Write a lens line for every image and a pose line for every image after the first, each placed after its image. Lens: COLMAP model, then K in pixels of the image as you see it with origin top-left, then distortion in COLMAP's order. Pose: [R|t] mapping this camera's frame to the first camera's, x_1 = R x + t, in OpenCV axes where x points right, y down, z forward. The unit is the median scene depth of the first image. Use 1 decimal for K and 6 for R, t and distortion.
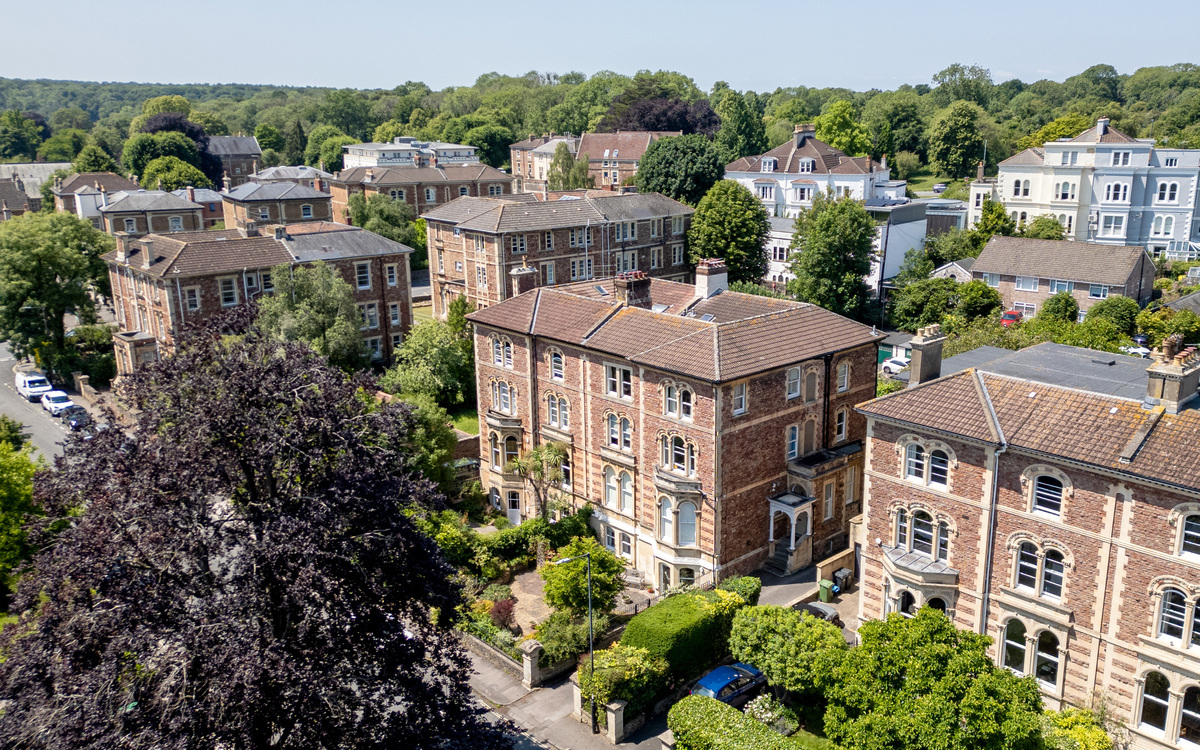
lens RADIAL K [[1017.0, 0, 603.0], [0, 1017.0, 375.4], [0, 0, 1]] dist [0.055173, -0.022679]
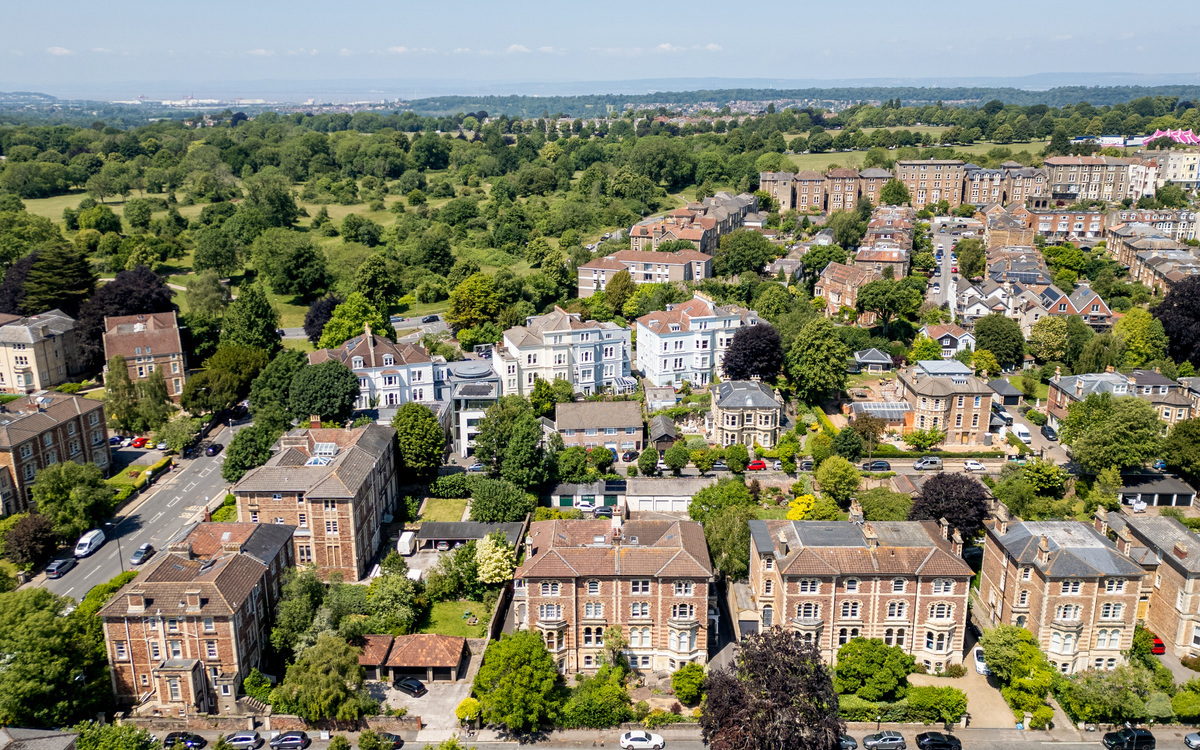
lens RADIAL K [[1017.0, 0, 601.9], [0, 1017.0, 373.3], [0, 0, 1]] dist [0.055173, -0.022679]
pose [[0.705581, -0.199636, 0.679927, -1.274426], [0.203612, 0.976150, 0.075317, -0.551989], [-0.678747, 0.085298, 0.729402, -0.477836]]
